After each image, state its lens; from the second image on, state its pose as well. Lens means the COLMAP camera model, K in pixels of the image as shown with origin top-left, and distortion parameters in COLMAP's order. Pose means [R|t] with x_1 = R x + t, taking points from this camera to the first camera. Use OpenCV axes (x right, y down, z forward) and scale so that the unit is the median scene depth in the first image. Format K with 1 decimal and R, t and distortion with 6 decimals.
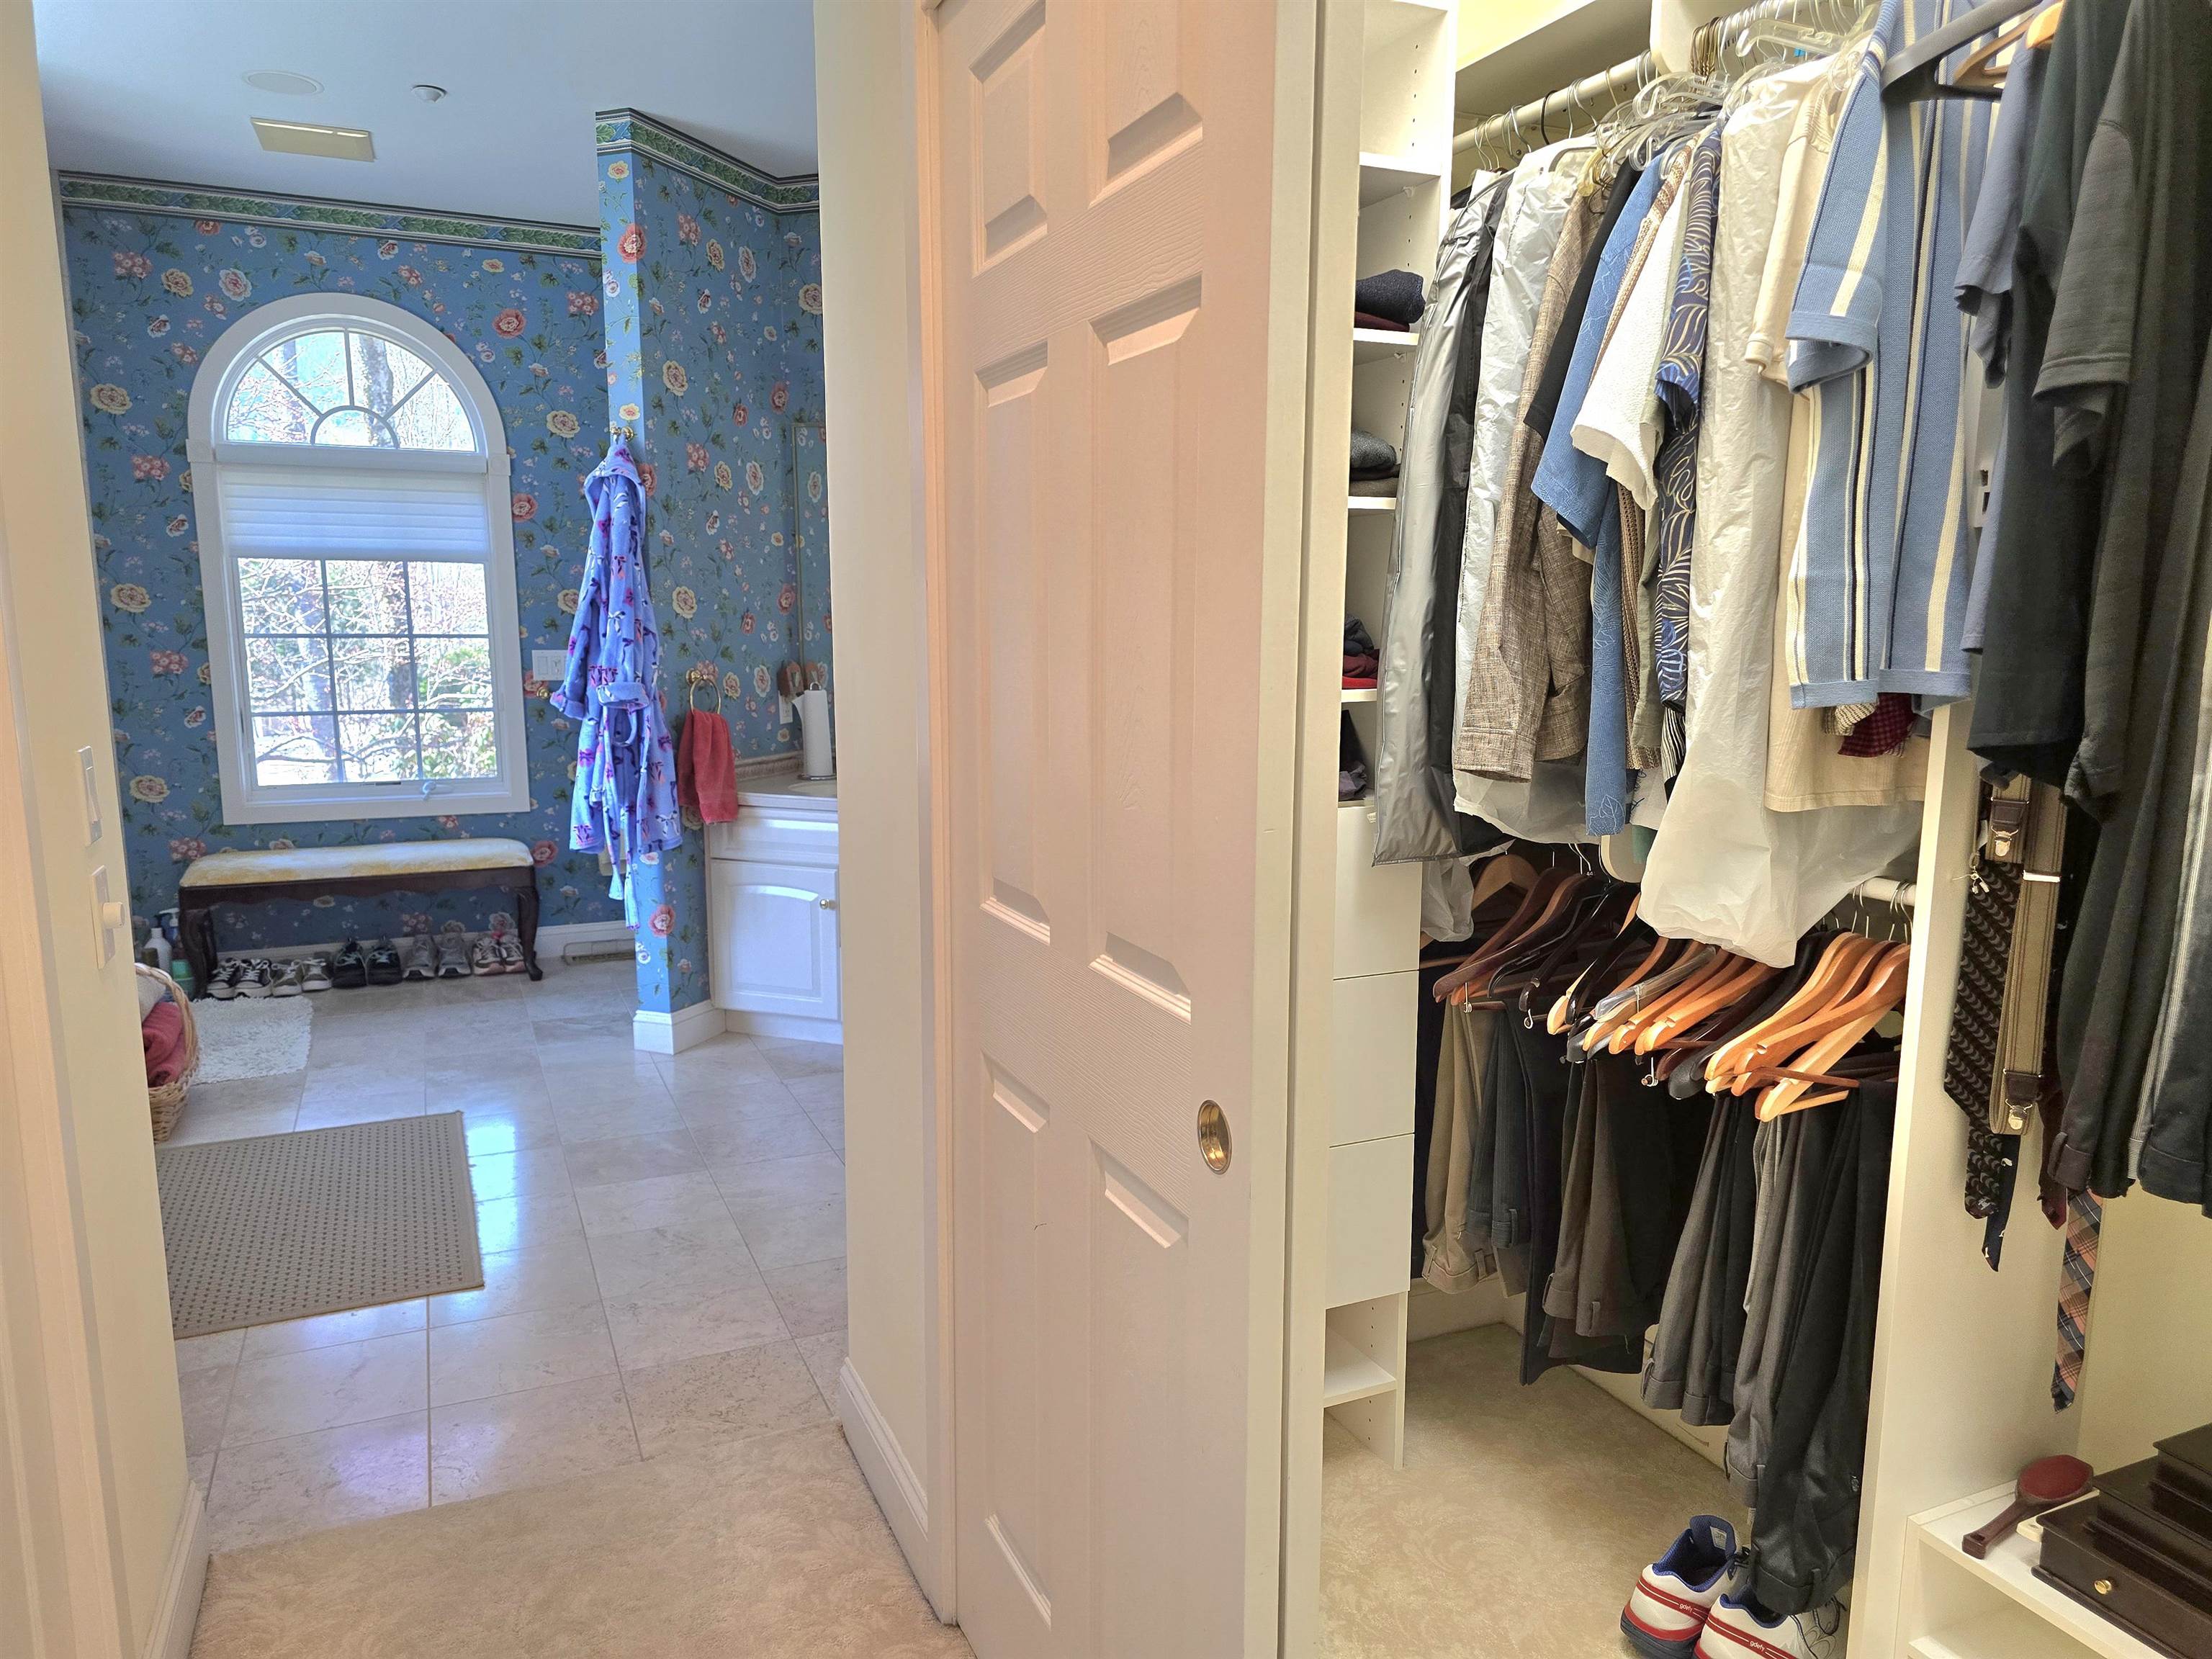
lens RADIAL K [[1470.9, 0, 1100.0], [0, 1470.9, 844.7], [0, 0, 1]] dist [0.053952, -0.045807]
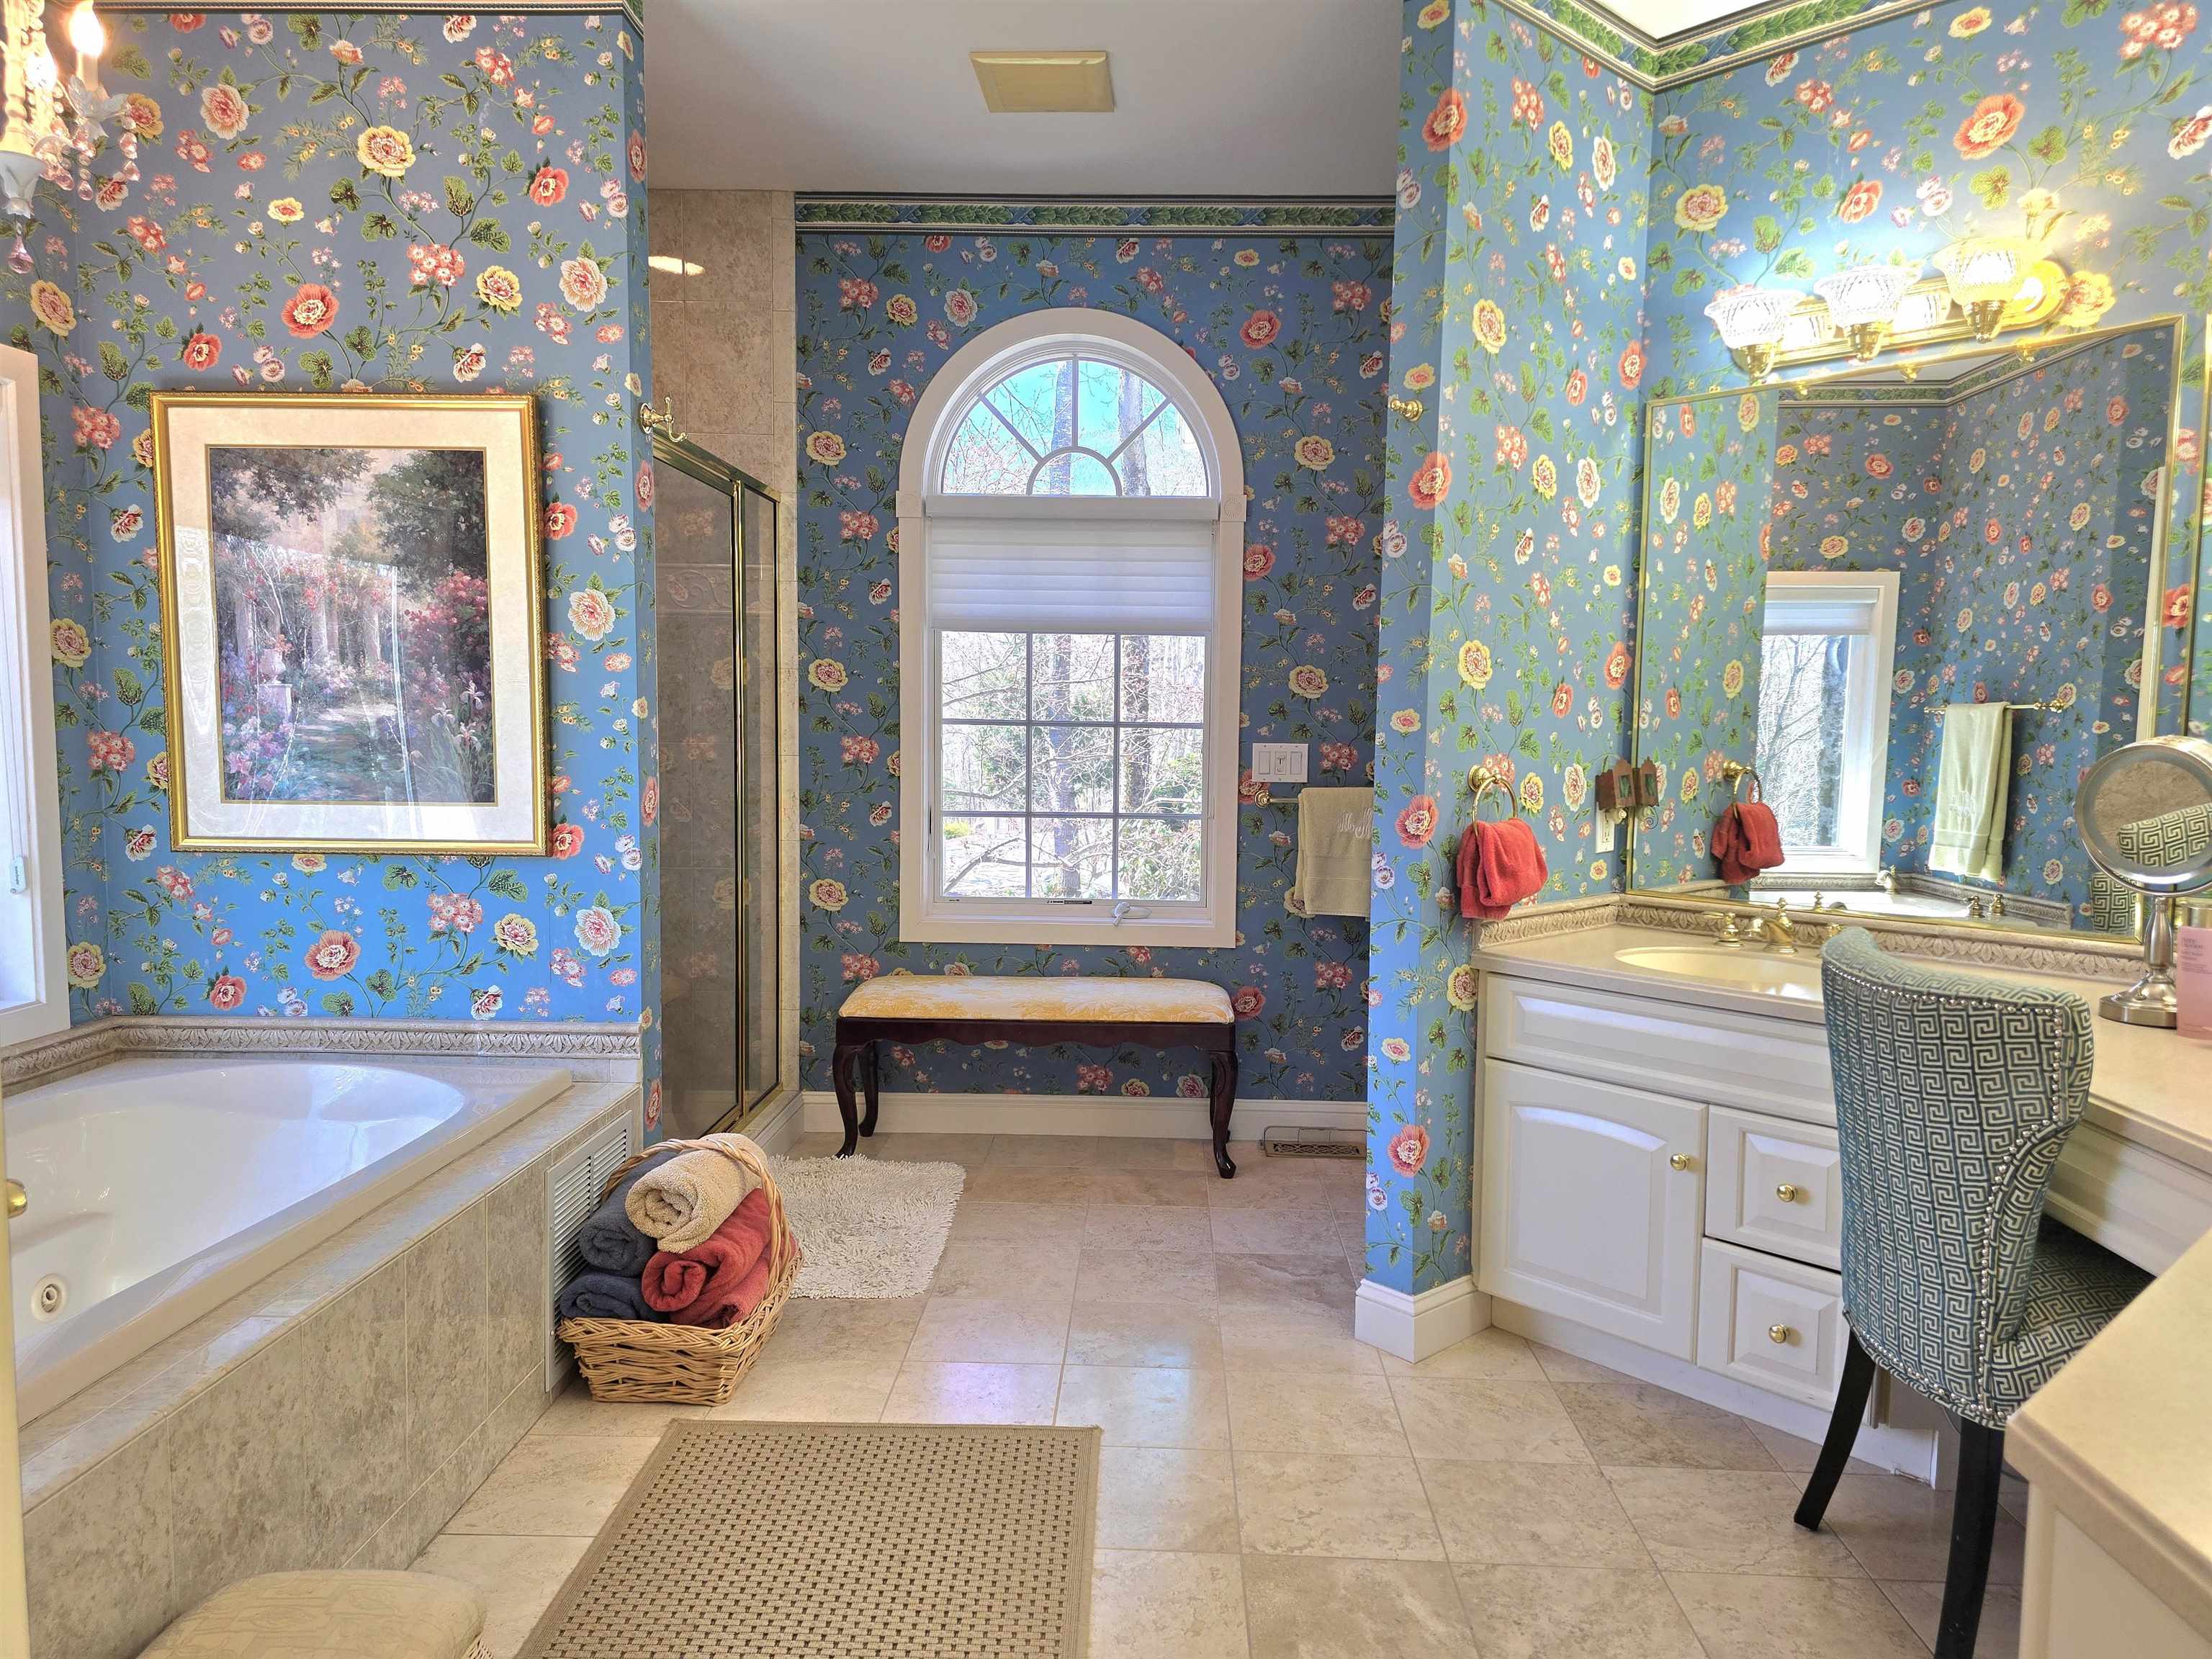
lens RADIAL K [[1470.9, 0, 1100.0], [0, 1470.9, 844.7], [0, 0, 1]] dist [0.053952, -0.045807]
pose [[0.892594, 0.044667, -0.448643, -0.119074], [-0.079370, 0.995107, -0.058836, -0.029357], [0.443820, 0.088126, 0.891772, 0.314476]]
